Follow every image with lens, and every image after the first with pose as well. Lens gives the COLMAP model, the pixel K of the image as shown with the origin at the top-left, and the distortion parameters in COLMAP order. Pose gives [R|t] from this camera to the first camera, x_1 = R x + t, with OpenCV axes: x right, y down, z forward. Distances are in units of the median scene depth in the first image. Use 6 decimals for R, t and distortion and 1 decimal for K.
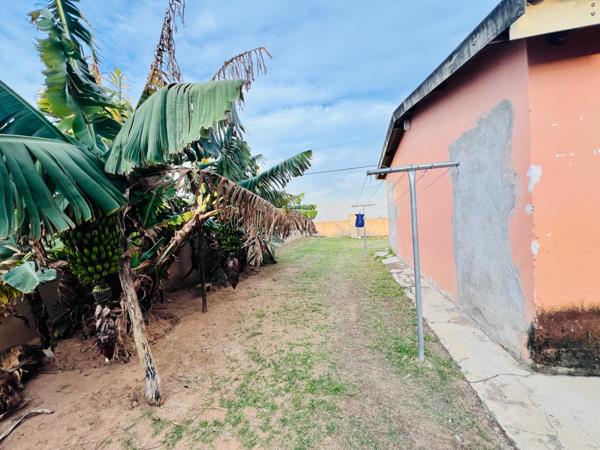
lens RADIAL K [[238.7, 0, 302.7], [0, 238.7, 224.0], [0, 0, 1]] dist [-0.004006, 0.001180]
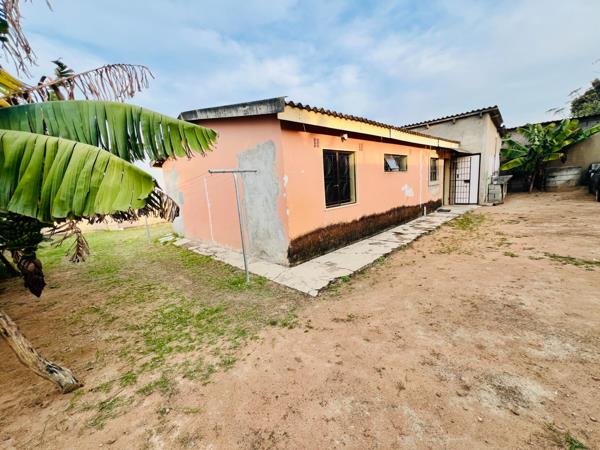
lens RADIAL K [[238.7, 0, 298.8], [0, 238.7, 226.5], [0, 0, 1]] dist [-0.004006, 0.001180]
pose [[0.570389, -0.114656, 0.813333, -0.745213], [0.063087, 0.993400, 0.095797, 0.021404], [-0.818949, -0.003331, 0.573857, -0.345814]]
